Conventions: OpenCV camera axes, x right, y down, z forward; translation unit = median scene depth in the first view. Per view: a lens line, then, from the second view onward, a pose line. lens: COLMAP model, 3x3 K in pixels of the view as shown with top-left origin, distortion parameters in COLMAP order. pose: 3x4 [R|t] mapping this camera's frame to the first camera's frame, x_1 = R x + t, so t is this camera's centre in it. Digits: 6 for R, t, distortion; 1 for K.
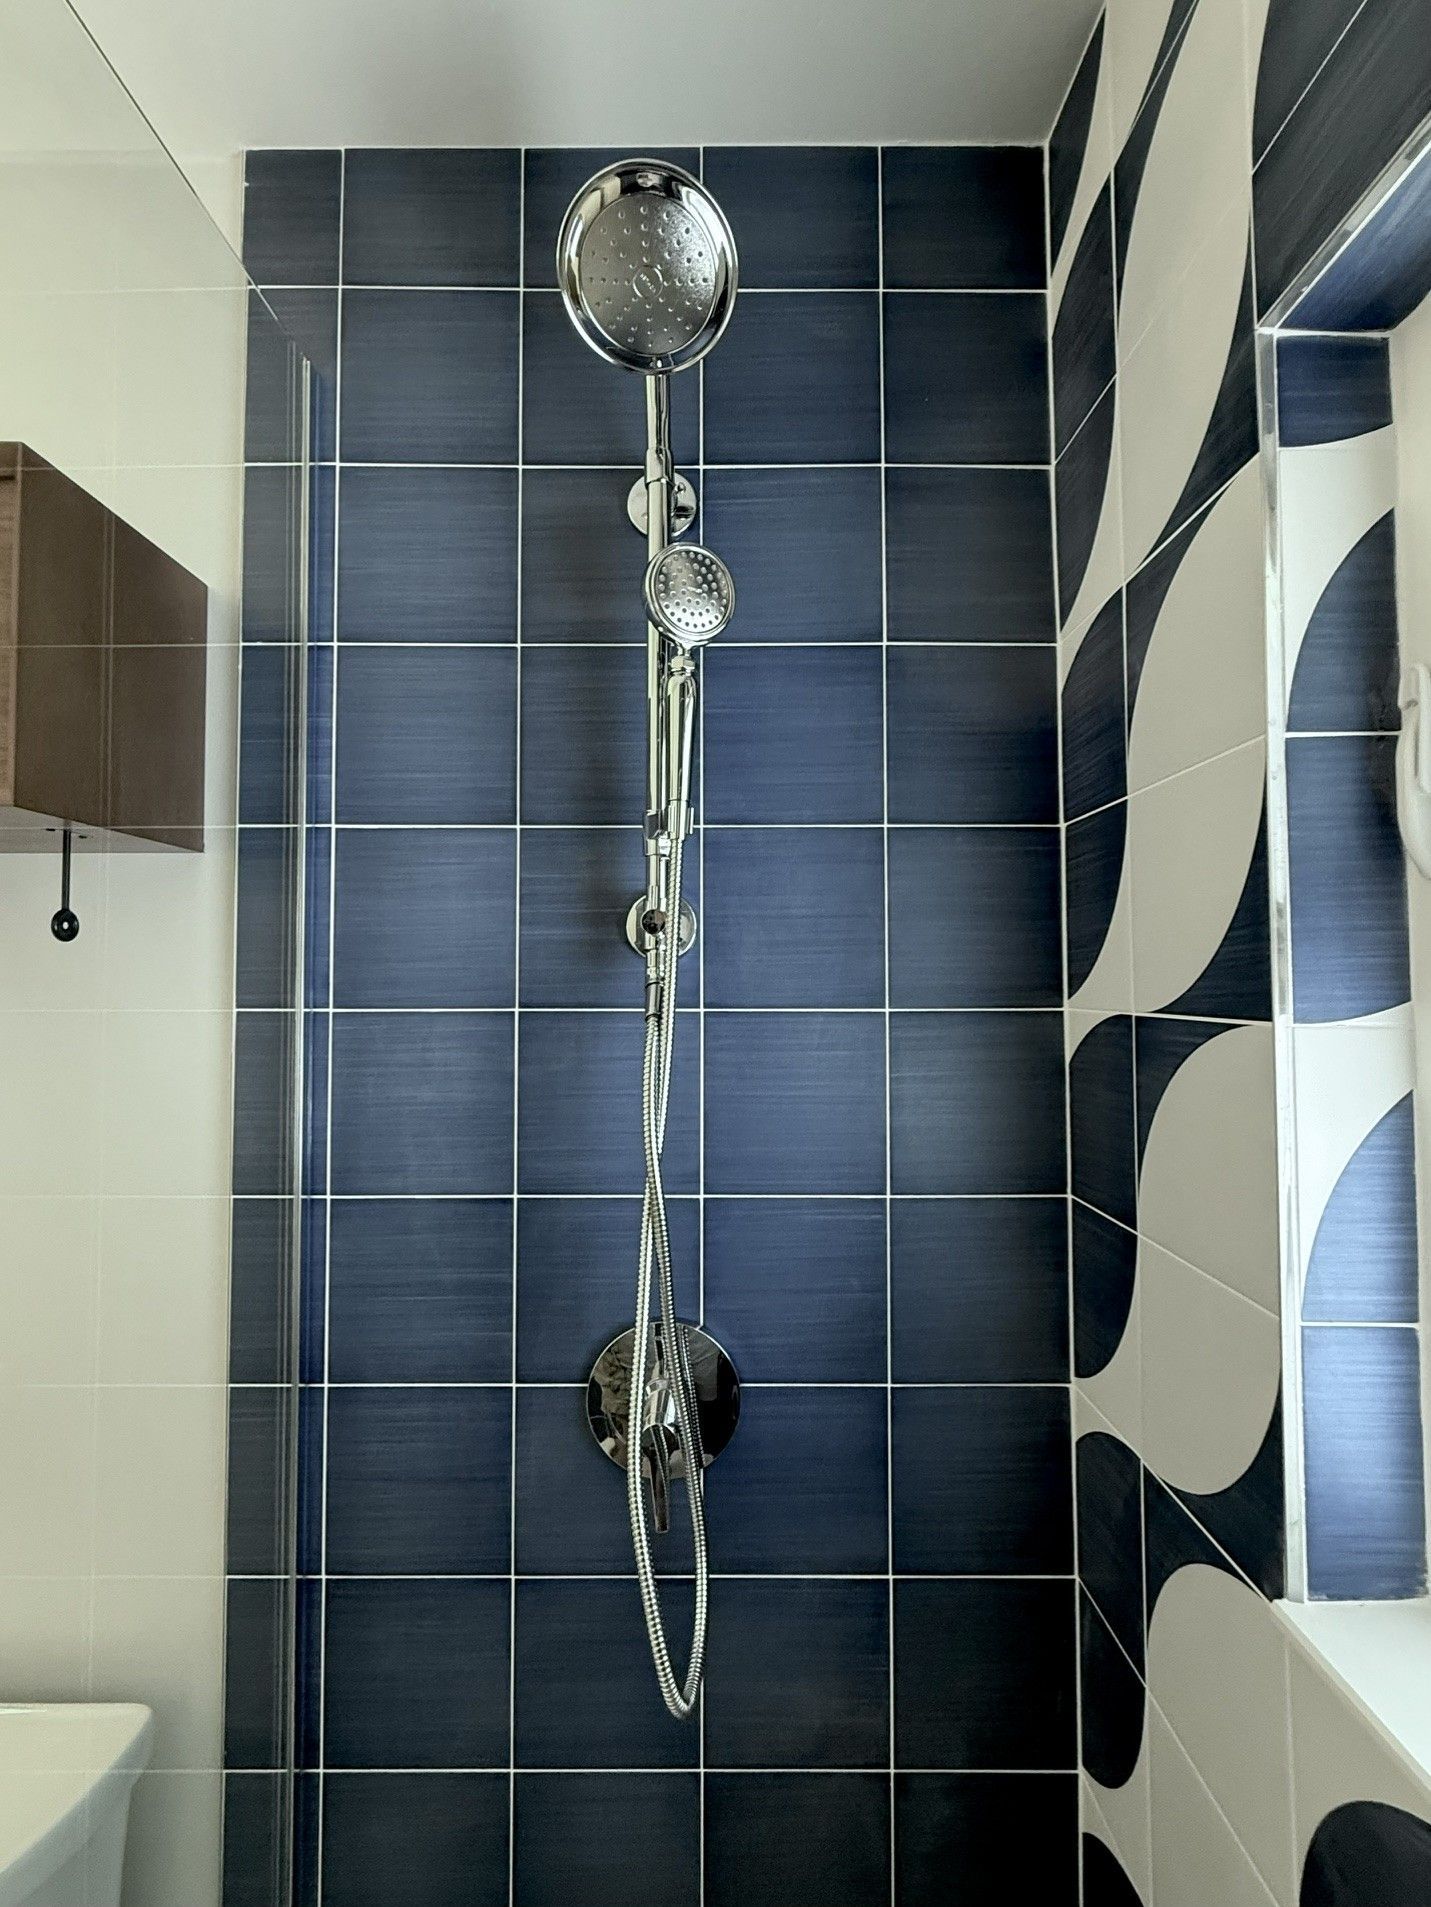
lens RADIAL K [[869.4, 0, 718.3], [0, 869.4, 950.7], [0, 0, 1]] dist [0.001381, -0.000023]
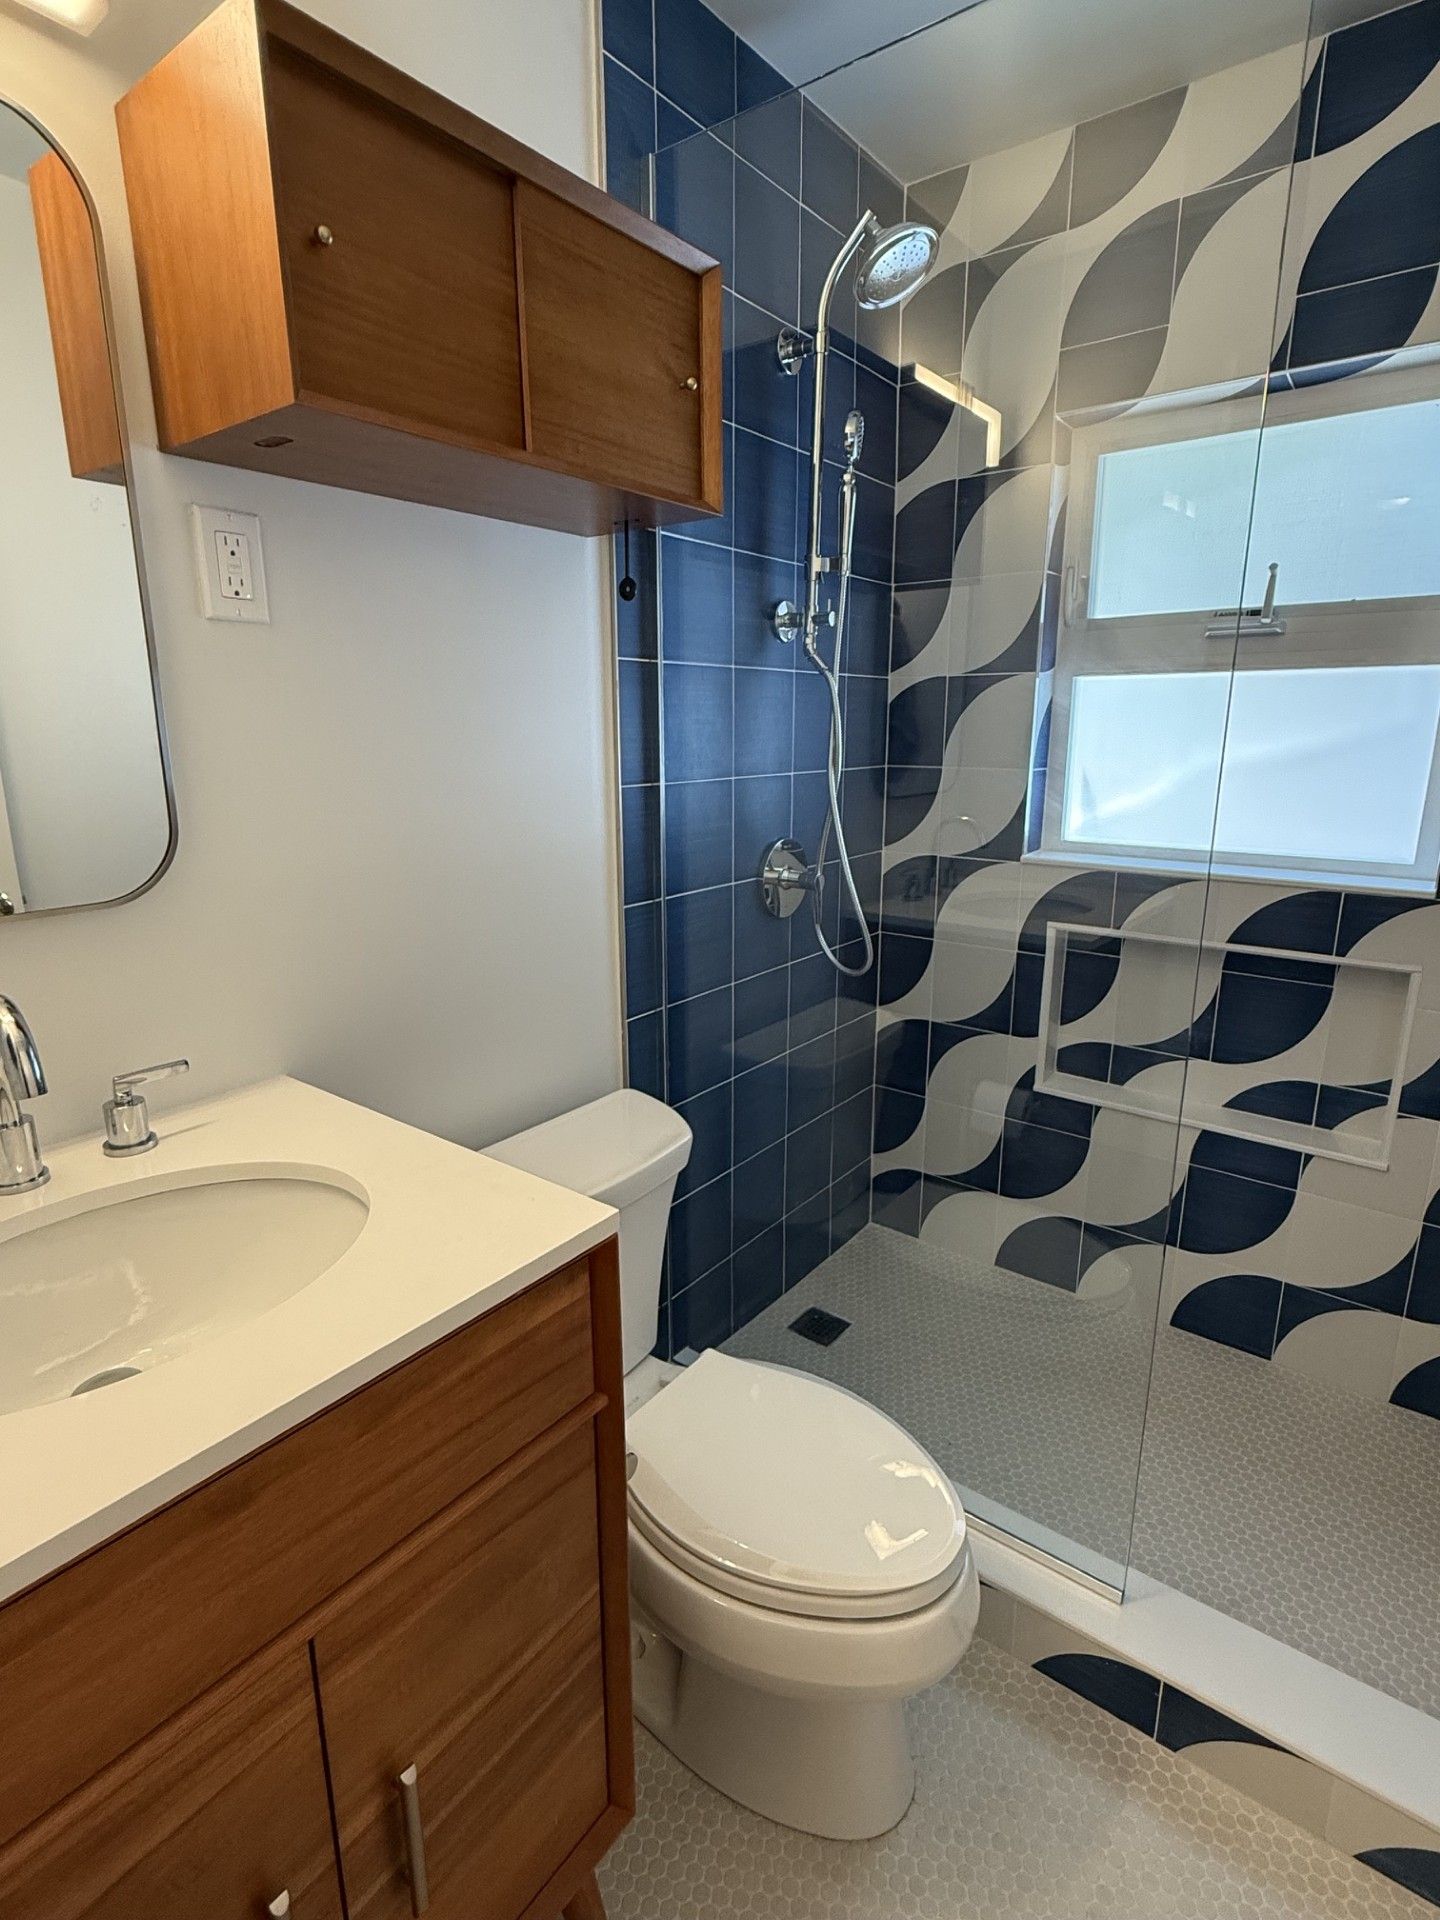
lens RADIAL K [[956.5, 0, 727.5], [0, 956.5, 956.9], [0, 0, 1]] dist [0.001442, -0.000495]
pose [[0.608447, -0.190394, 0.770417, -1.989721], [-0.027612, 0.965127, 0.260321, 0.144464], [-0.793114, -0.179664, 0.581972, -0.193165]]
